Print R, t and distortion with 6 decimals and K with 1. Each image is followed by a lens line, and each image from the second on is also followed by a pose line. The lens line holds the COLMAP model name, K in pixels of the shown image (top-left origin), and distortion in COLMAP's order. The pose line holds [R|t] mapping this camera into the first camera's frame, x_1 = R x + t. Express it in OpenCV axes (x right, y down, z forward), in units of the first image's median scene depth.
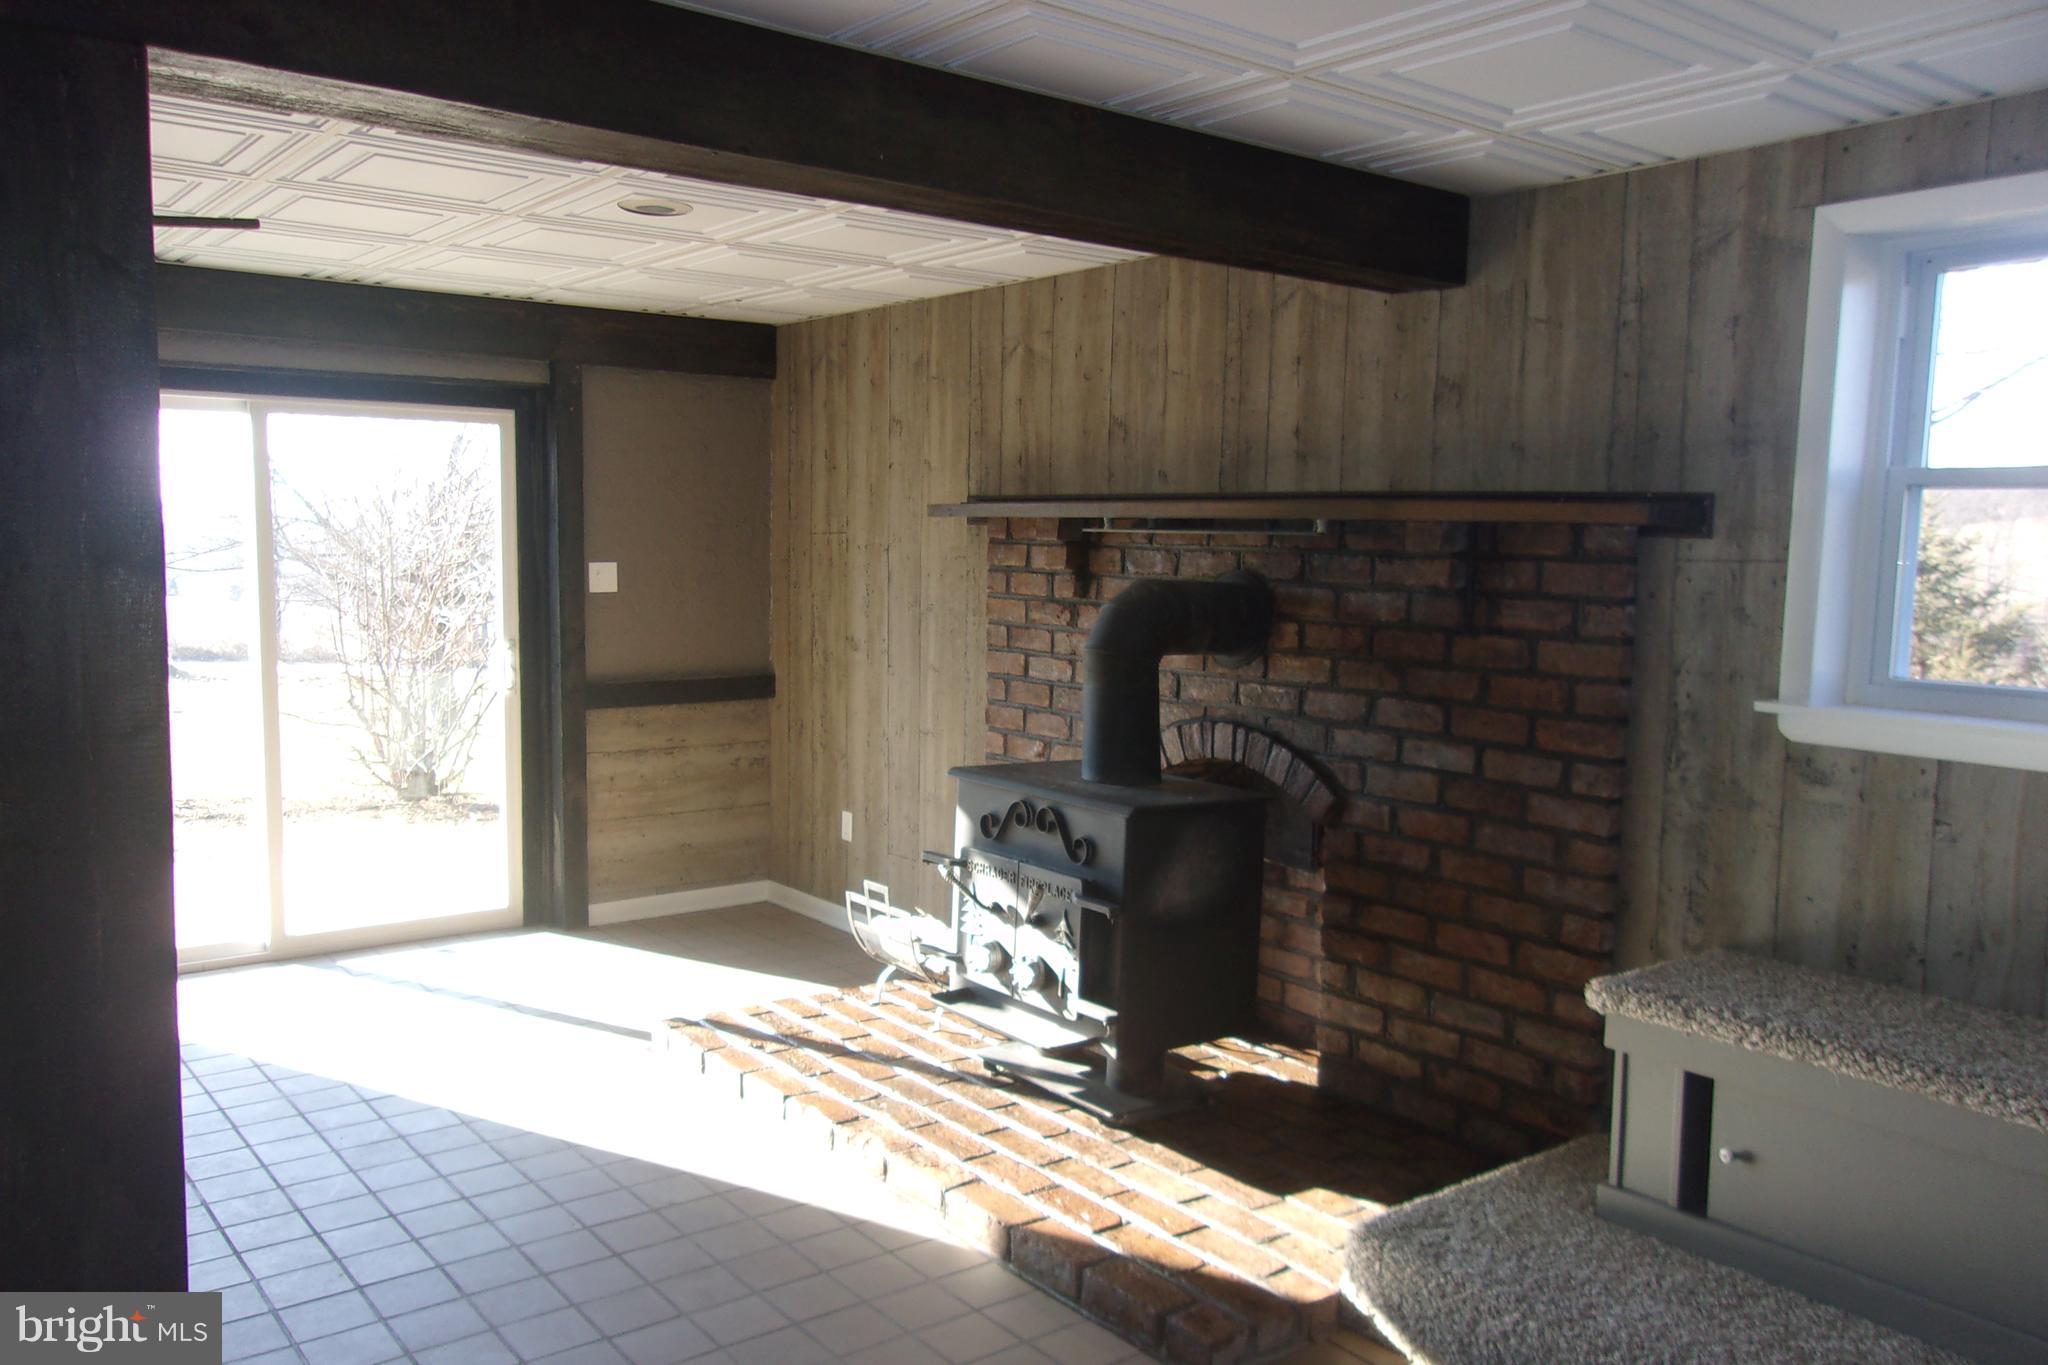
lens RADIAL K [[1621.0, 0, 1024.0], [0, 1621.0, 682.5], [0, 0, 1]] dist [0.002463, -0.000002]
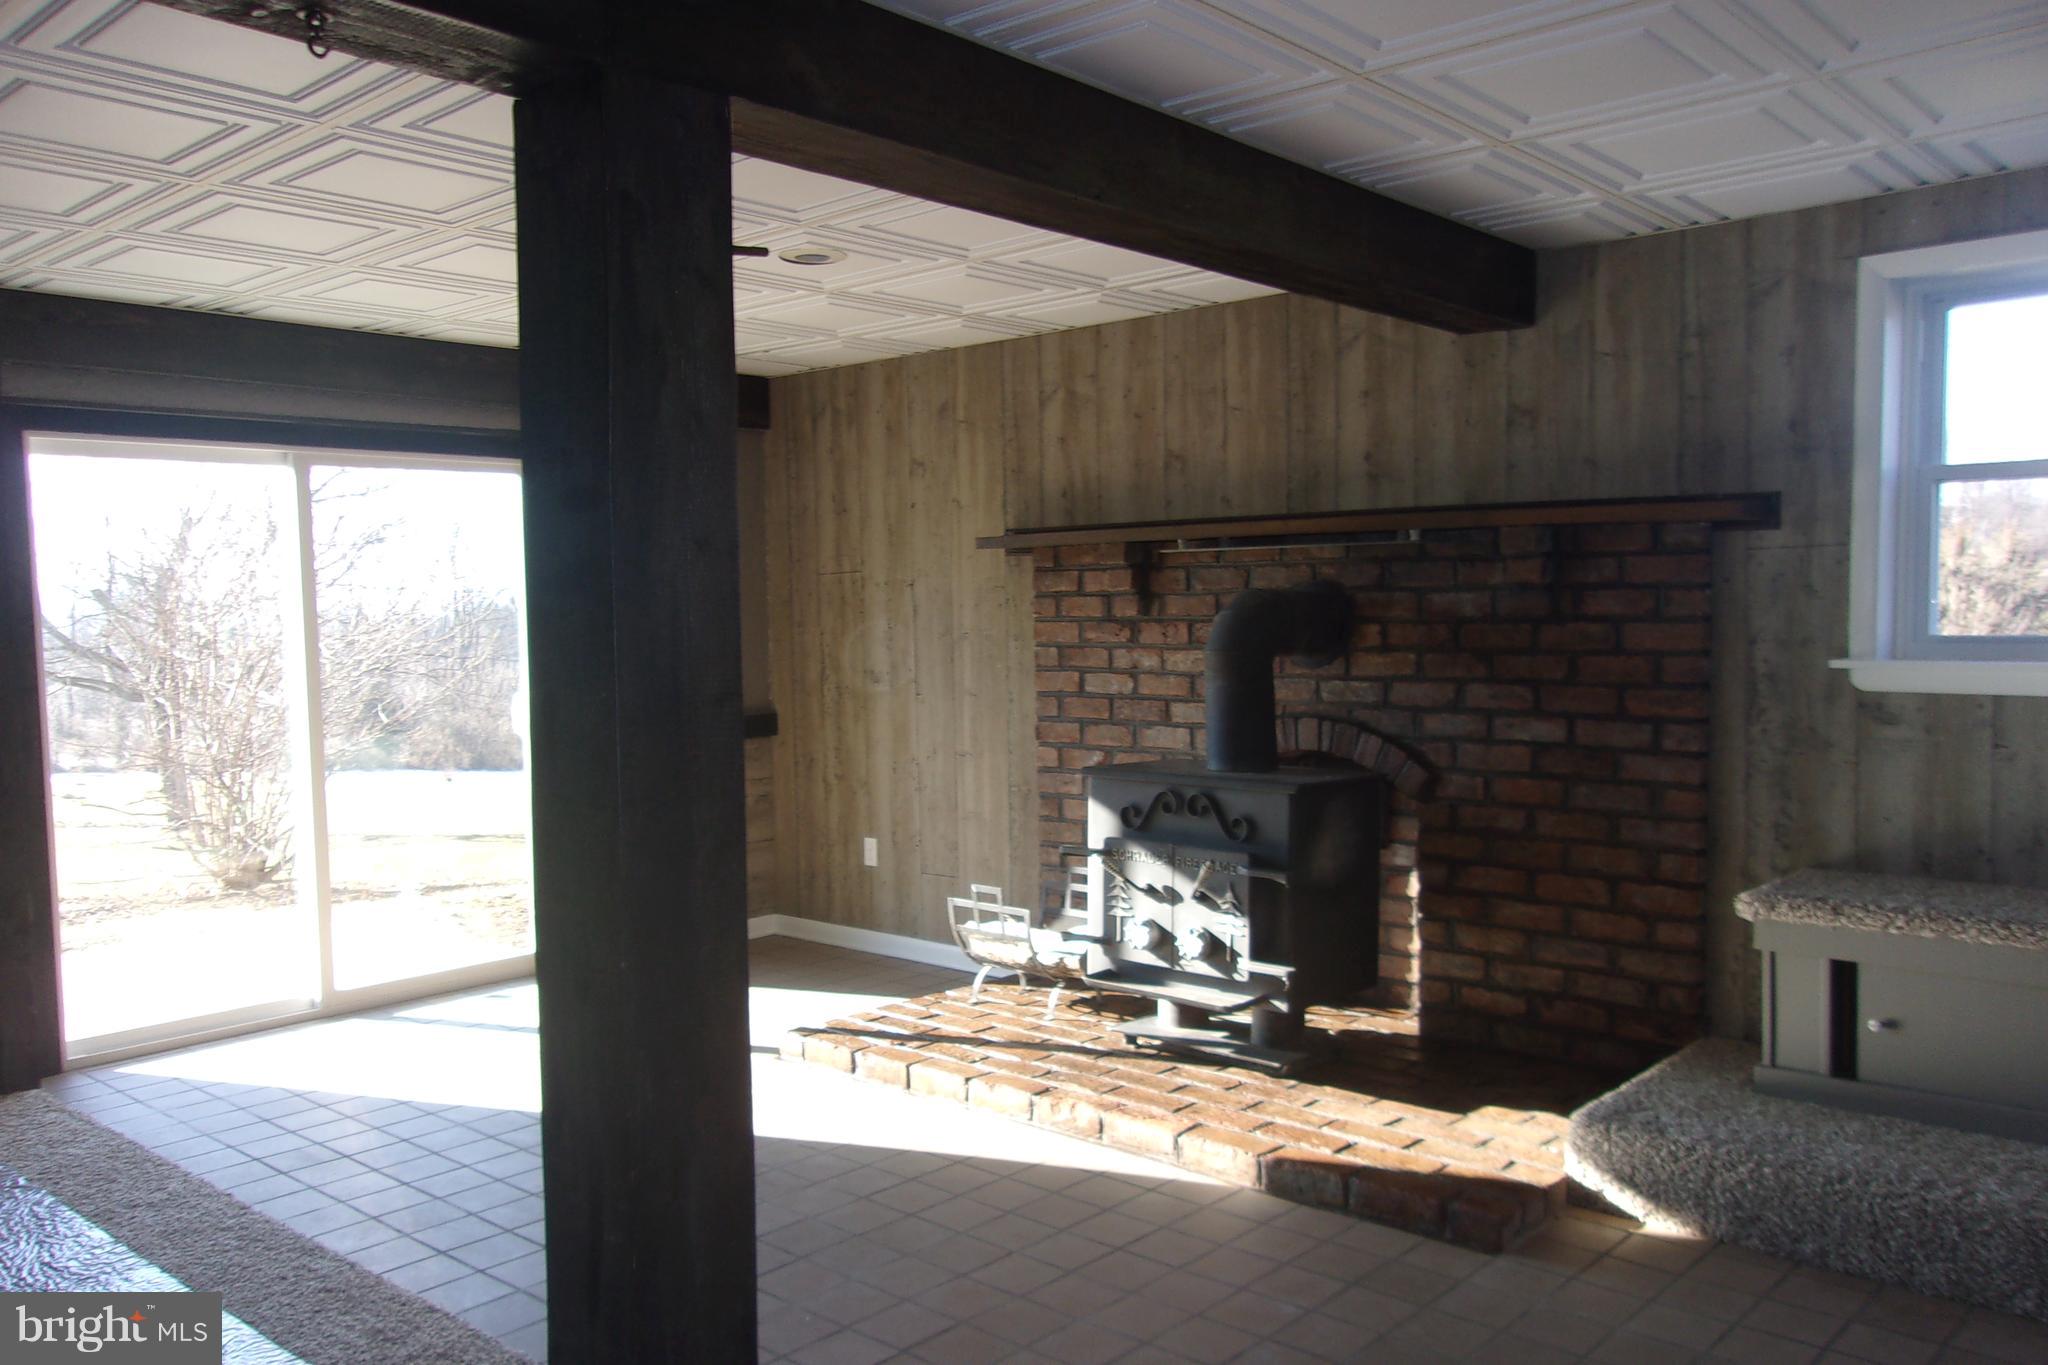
lens RADIAL K [[1613.2, 0, 1024.0], [0, 1613.2, 682.5], [0, 0, 1]] dist [-0.001072, 0.009476]
pose [[0.983746, -0.040981, 0.174825, -0.301863], [0.048234, 0.998134, -0.037439, 0.037826], [-0.172964, 0.045263, 0.983887, -0.070888]]
